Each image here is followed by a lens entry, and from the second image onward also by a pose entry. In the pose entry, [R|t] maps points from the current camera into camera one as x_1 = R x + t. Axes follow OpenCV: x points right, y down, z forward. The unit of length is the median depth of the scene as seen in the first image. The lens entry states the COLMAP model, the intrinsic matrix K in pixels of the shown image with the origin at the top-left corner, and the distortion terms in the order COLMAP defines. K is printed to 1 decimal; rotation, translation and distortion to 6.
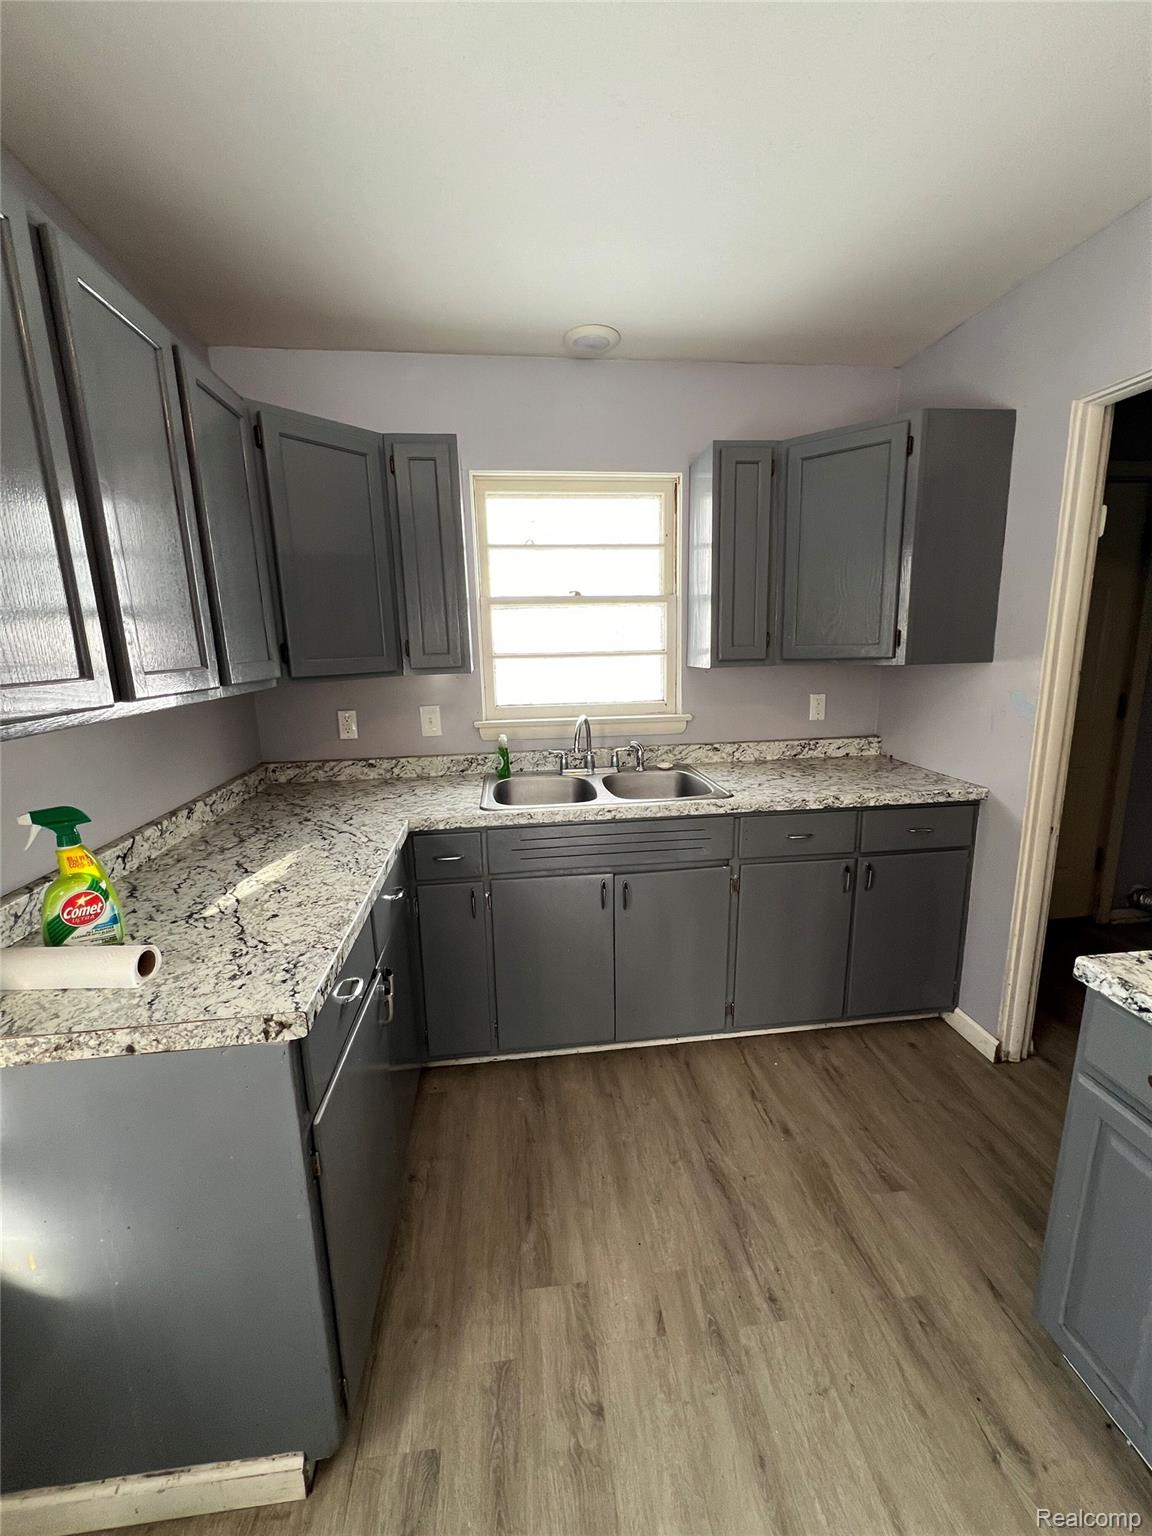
lens RADIAL K [[614.0, 0, 577.2], [0, 614.0, 766.0], [0, 0, 1]] dist [-0.001622, 0.000094]
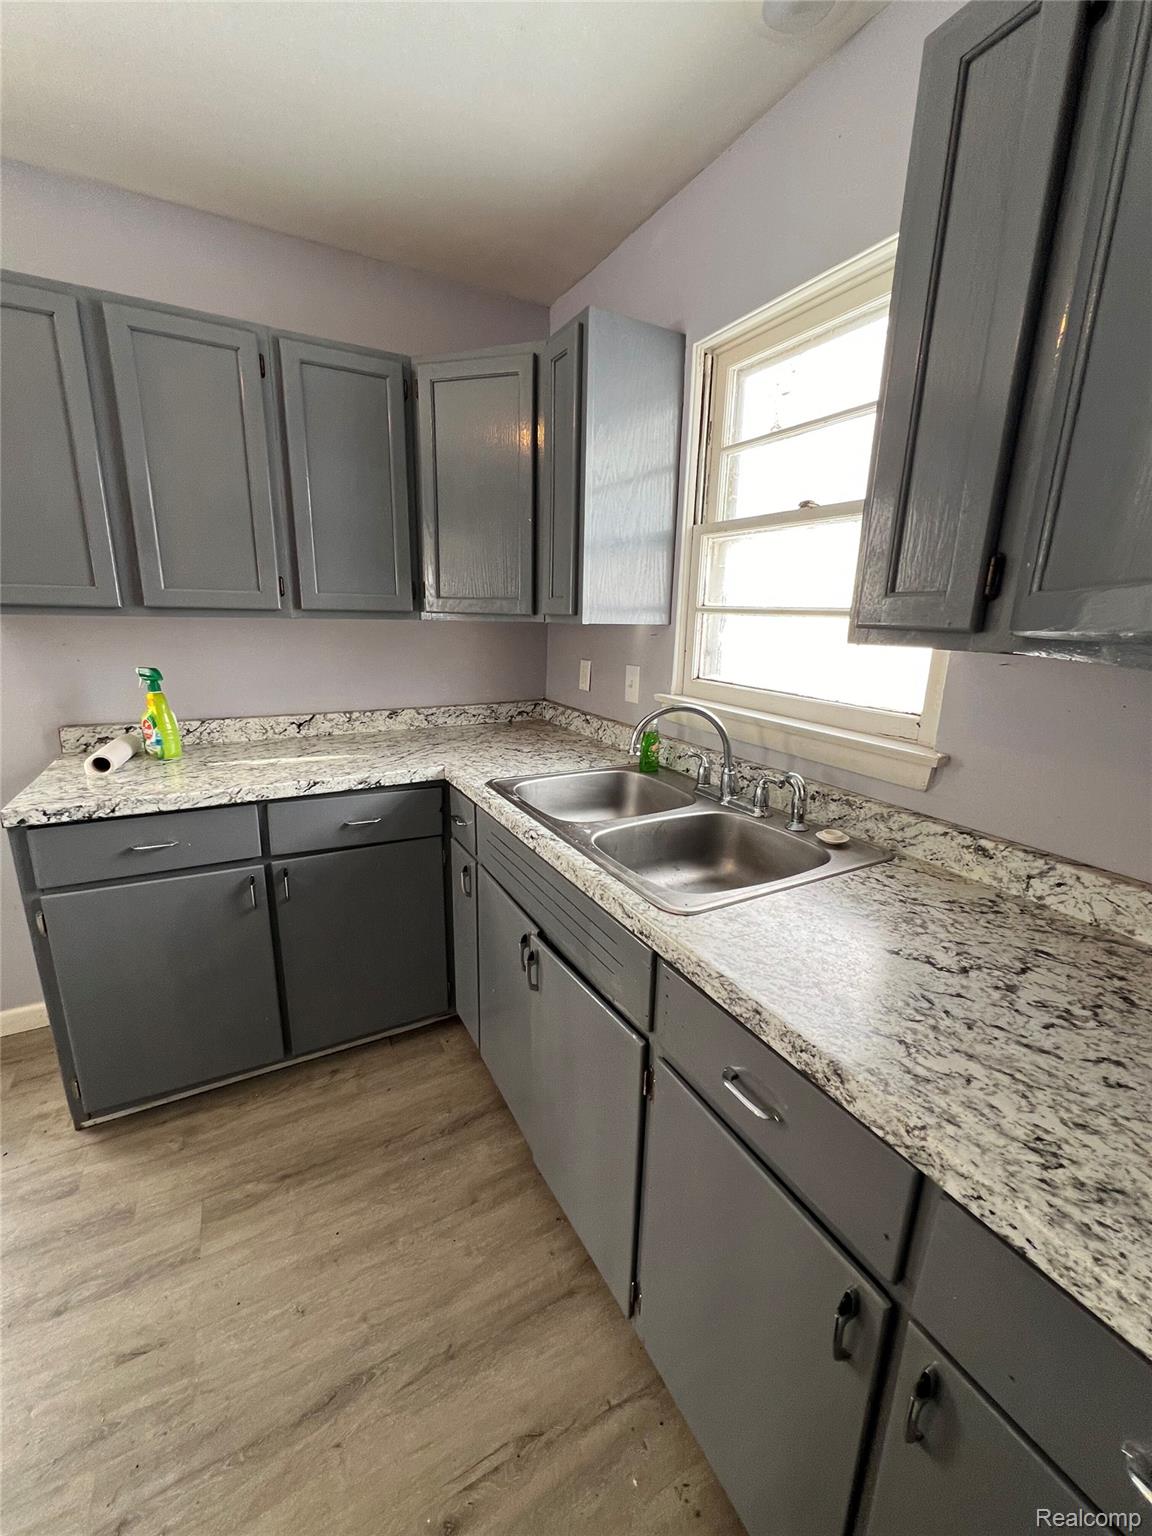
lens RADIAL K [[614.0, 0, 575.9], [0, 614.0, 765.8], [0, 0, 1]] dist [-0.001622, 0.000094]
pose [[0.373926, 0.258471, -0.890715, 0.614216], [-0.217283, 0.958068, 0.186800, -0.129010], [0.901647, 0.123688, 0.414407, 0.728831]]
